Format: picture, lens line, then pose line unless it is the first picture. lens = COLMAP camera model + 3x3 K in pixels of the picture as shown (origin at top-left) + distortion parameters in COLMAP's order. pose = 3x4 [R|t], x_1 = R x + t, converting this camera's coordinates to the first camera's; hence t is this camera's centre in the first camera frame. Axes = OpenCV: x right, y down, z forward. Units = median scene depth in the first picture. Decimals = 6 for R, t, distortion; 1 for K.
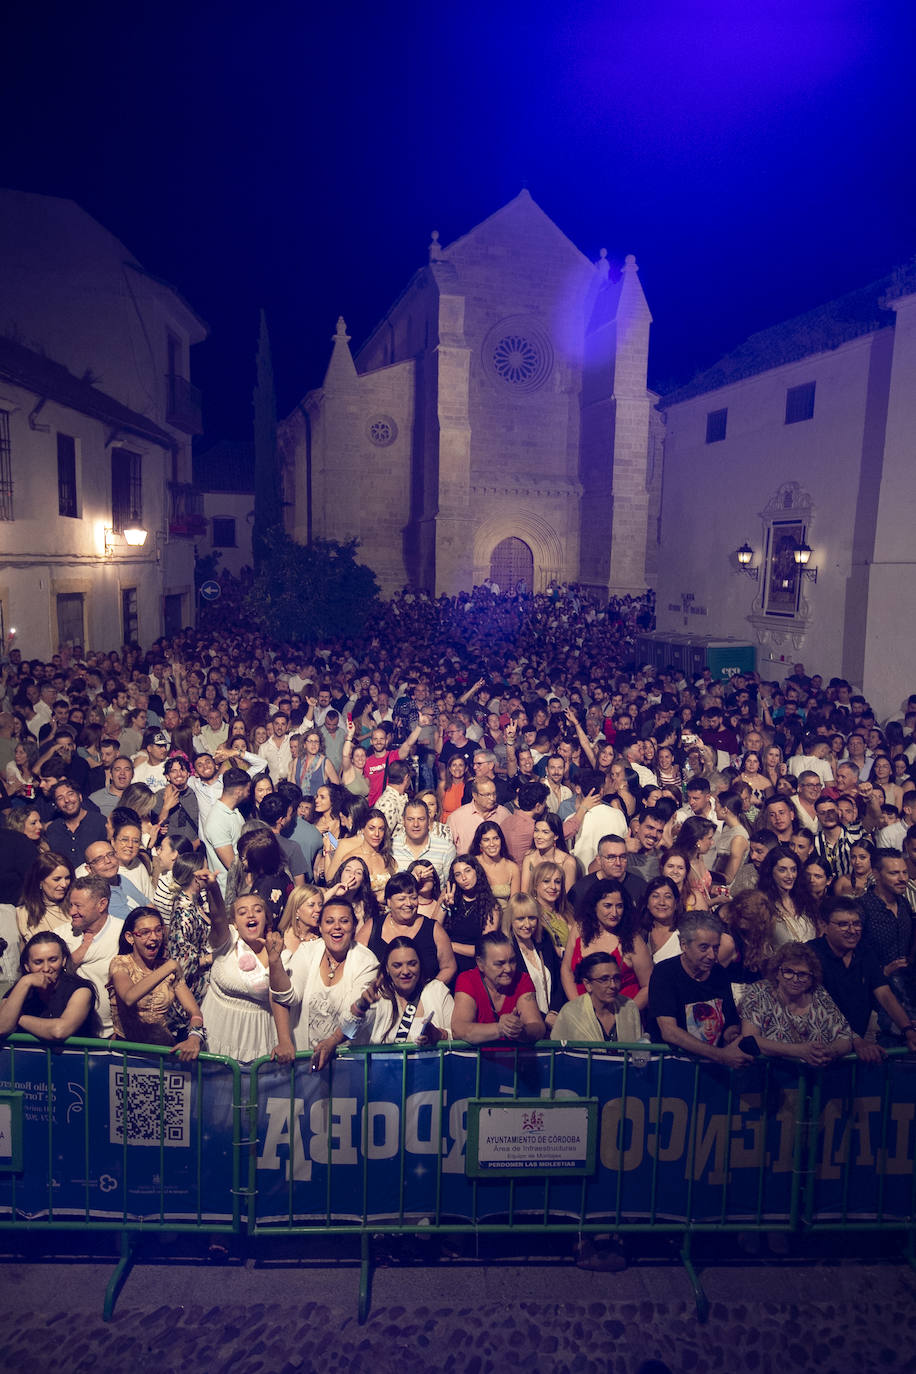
lens RADIAL K [[917.7, 0, 458.0], [0, 917.7, 687.0], [0, 0, 1]] dist [0.000768, 0.001996]
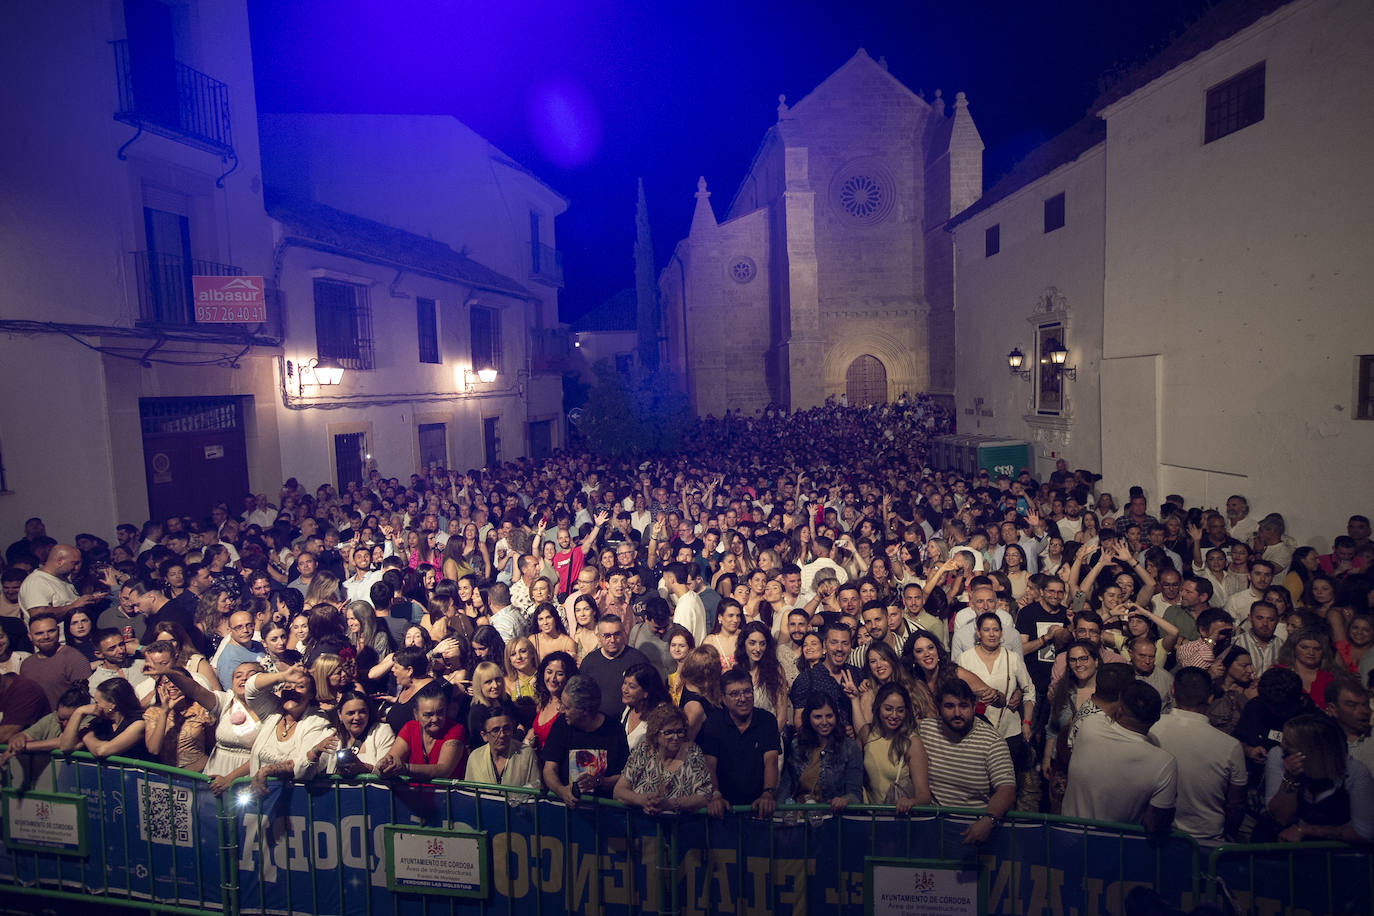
lens RADIAL K [[818.8, 0, 687.0], [0, 818.8, 458.0], [0, 0, 1]] dist [-0.030855, 0.023799]
pose [[0.973442, -0.036487, -0.226008, 0.153488], [0.026033, 0.998456, -0.049066, 0.006597], [0.227449, 0.041879, 0.972889, 0.006099]]
